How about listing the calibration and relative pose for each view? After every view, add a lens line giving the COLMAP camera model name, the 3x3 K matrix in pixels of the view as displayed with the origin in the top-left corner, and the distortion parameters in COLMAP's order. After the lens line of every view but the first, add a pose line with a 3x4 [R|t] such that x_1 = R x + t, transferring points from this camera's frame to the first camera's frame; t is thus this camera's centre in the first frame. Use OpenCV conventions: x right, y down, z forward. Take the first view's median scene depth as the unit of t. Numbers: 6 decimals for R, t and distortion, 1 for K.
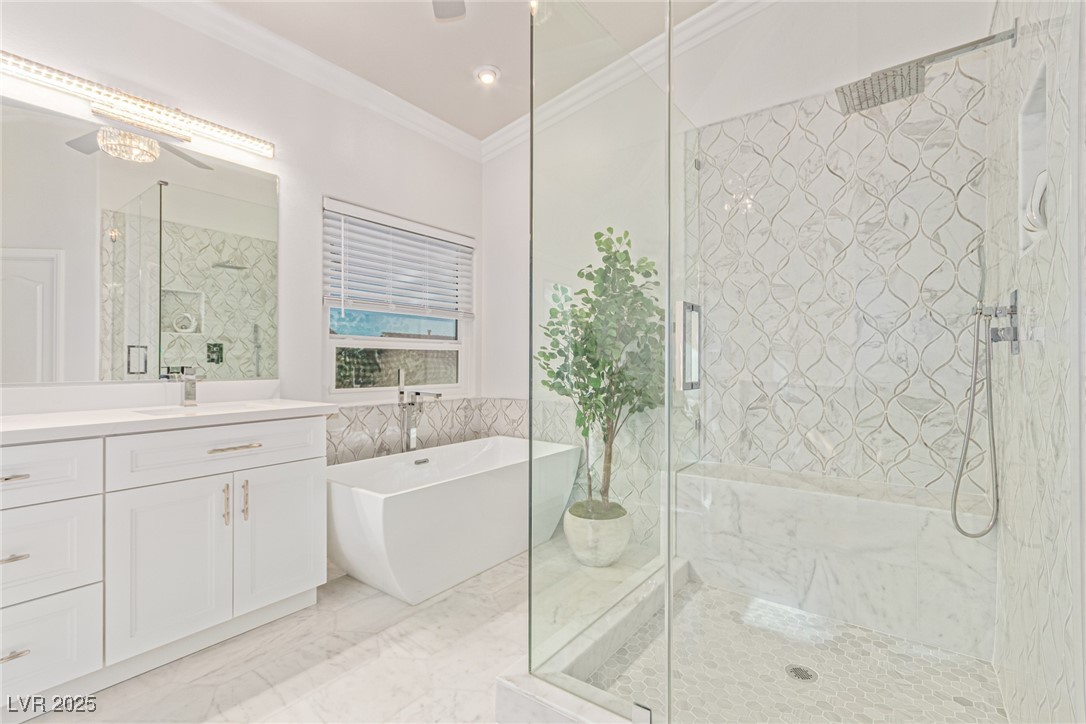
lens RADIAL K [[502.7, 0, 555.7], [0, 502.7, 355.6], [0, 0, 1]] dist [0.004199, -0.000979]
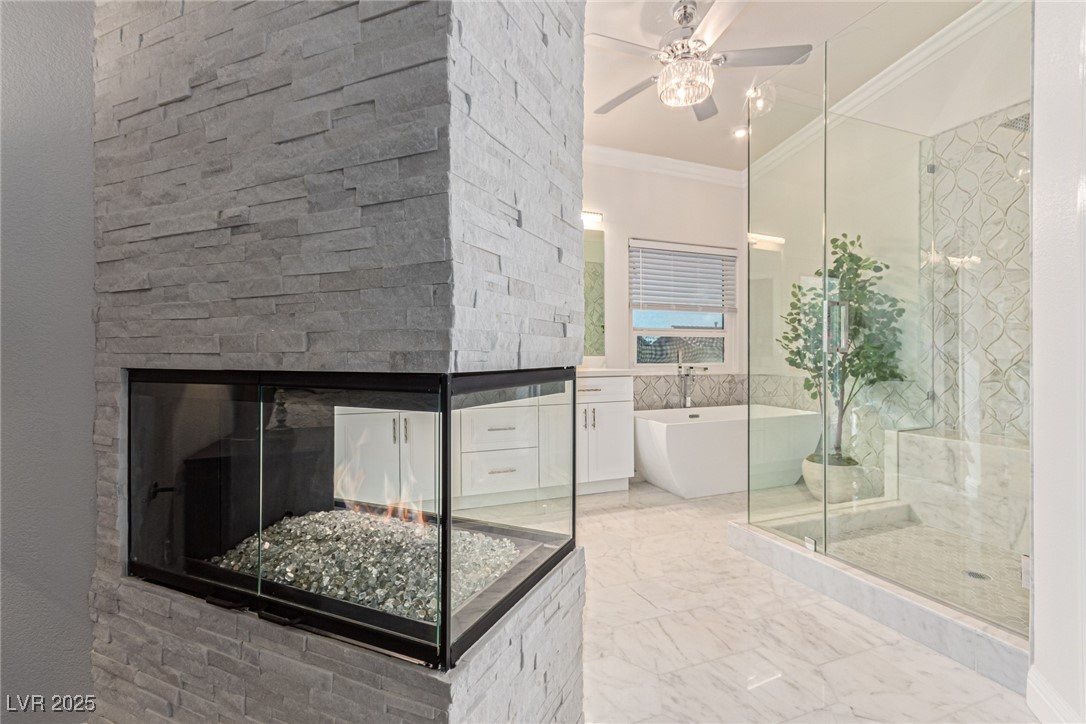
lens RADIAL K [[502.7, 0, 556.0], [0, 502.7, 352.6], [0, 0, 1]] dist [0.004199, -0.000979]
pose [[0.846327, -0.005088, -0.532640, 0.174898], [0.009423, 0.999941, 0.005420, 0.024324], [0.532581, -0.009607, 0.846325, -0.442539]]
